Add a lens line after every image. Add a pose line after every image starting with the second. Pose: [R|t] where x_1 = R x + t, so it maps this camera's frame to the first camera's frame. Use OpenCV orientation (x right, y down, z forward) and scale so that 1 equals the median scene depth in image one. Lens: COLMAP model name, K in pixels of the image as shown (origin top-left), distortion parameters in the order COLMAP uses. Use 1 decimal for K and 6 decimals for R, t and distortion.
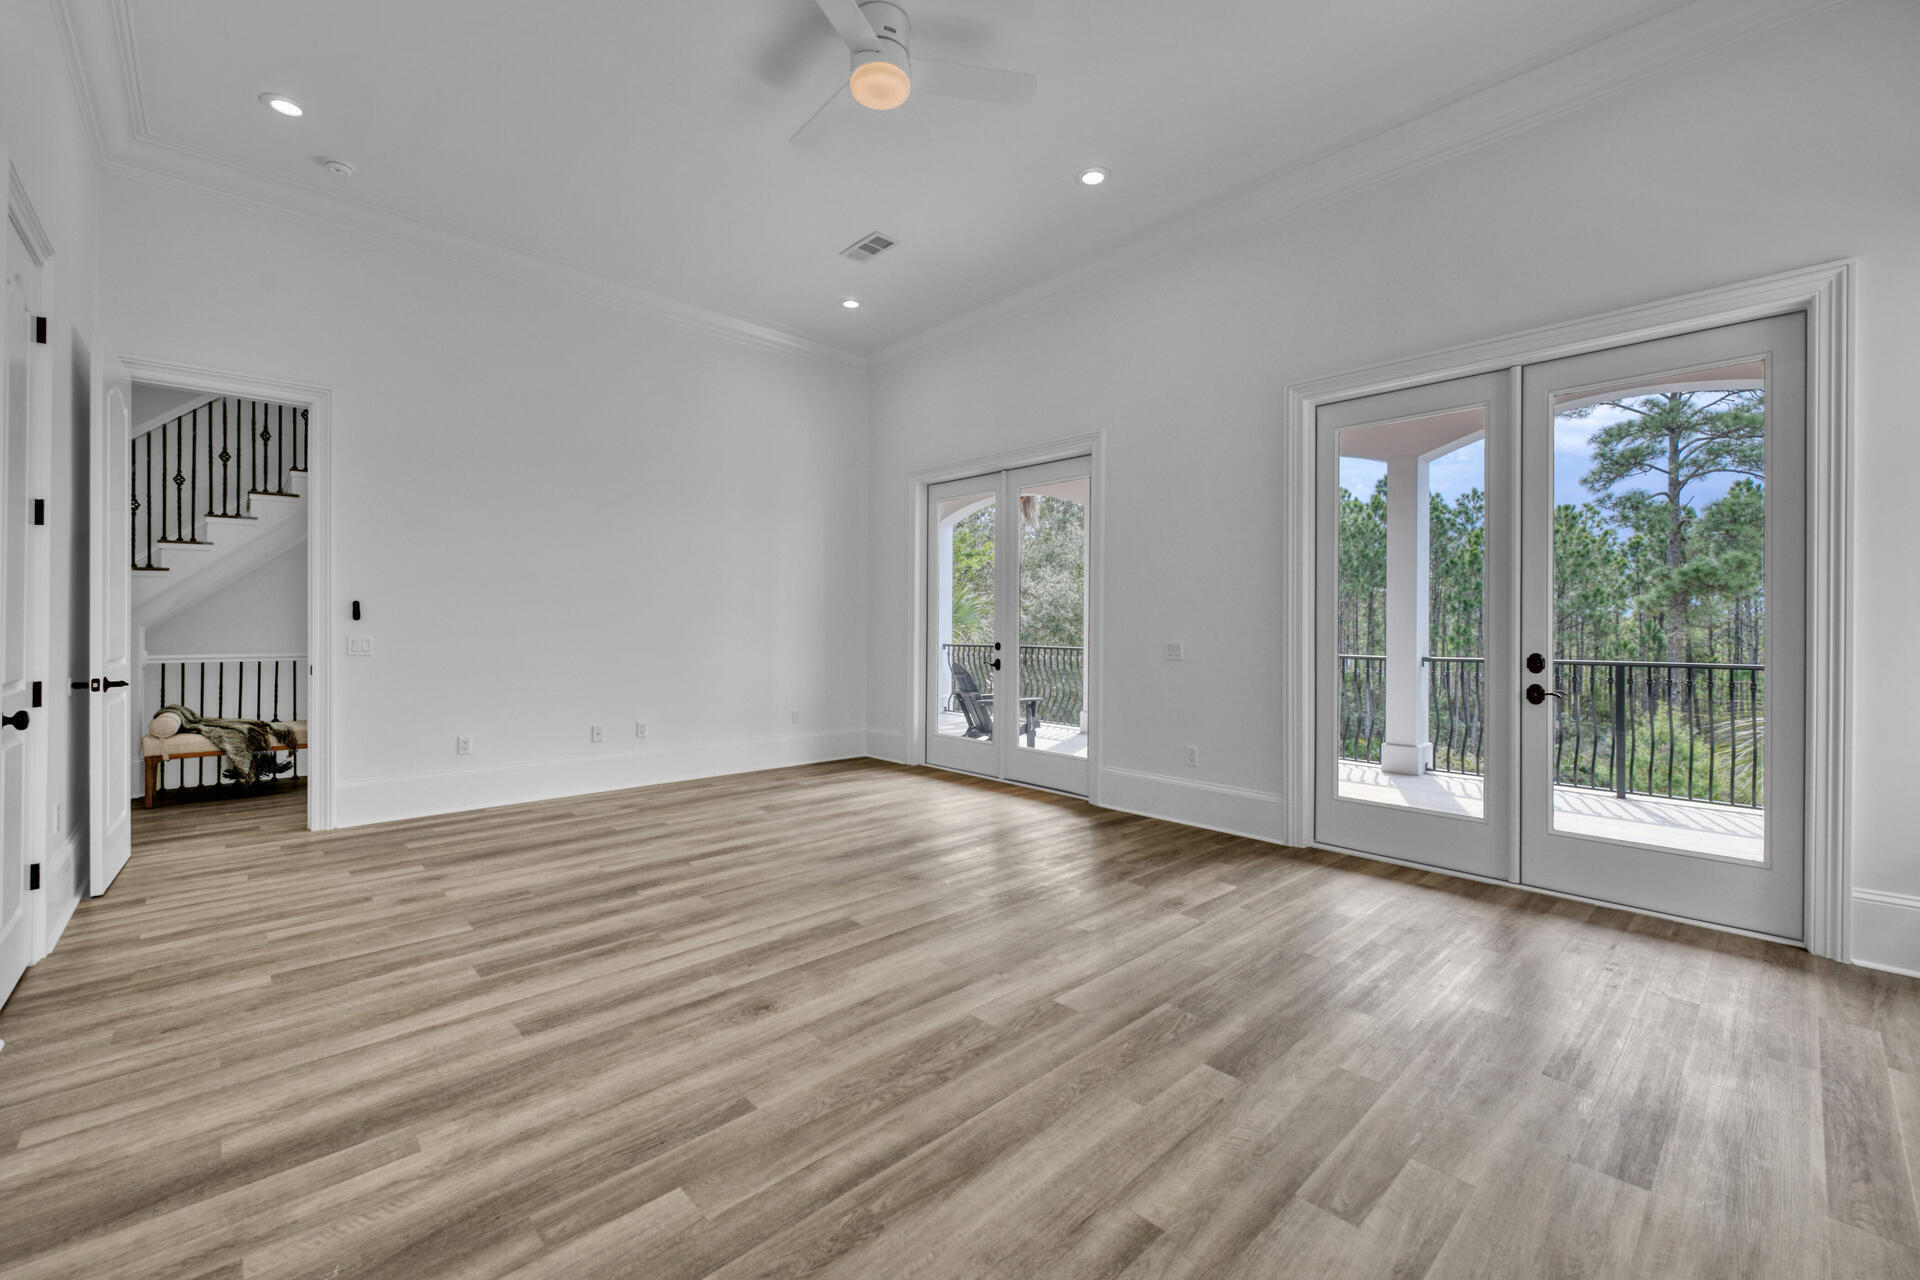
lens RADIAL K [[781.8, 0, 954.2], [0, 781.8, 611.3], [0, 0, 1]] dist [-0.000245, -0.000450]
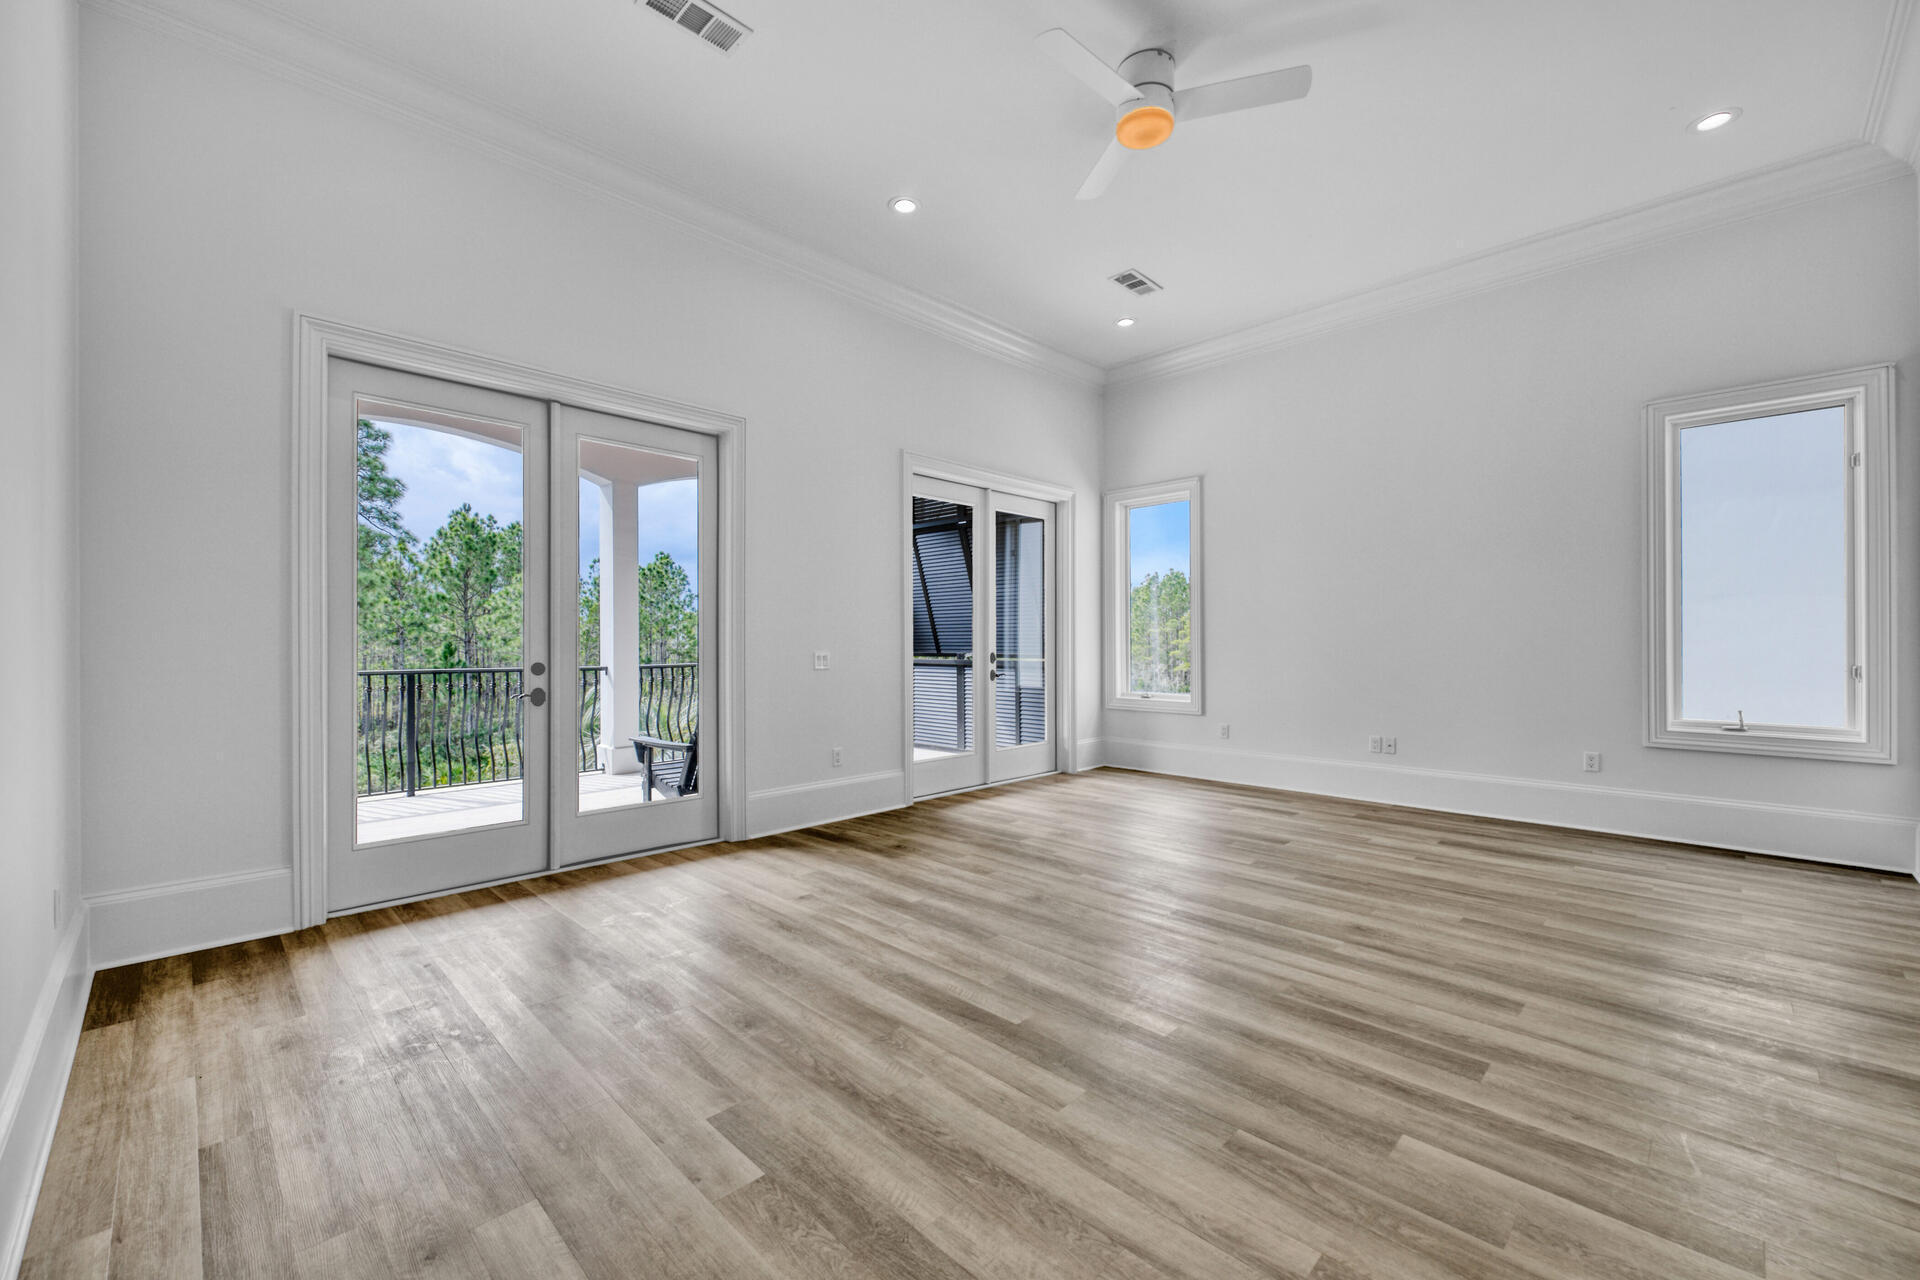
lens RADIAL K [[781.8, 0, 954.2], [0, 781.8, 611.3], [0, 0, 1]] dist [-0.000245, -0.000450]
pose [[-0.033907, 0.029511, 0.998989, -1.292241], [-0.013382, 0.999461, -0.029979, 0.026310], [-0.999335, -0.014385, -0.033494, 1.455423]]
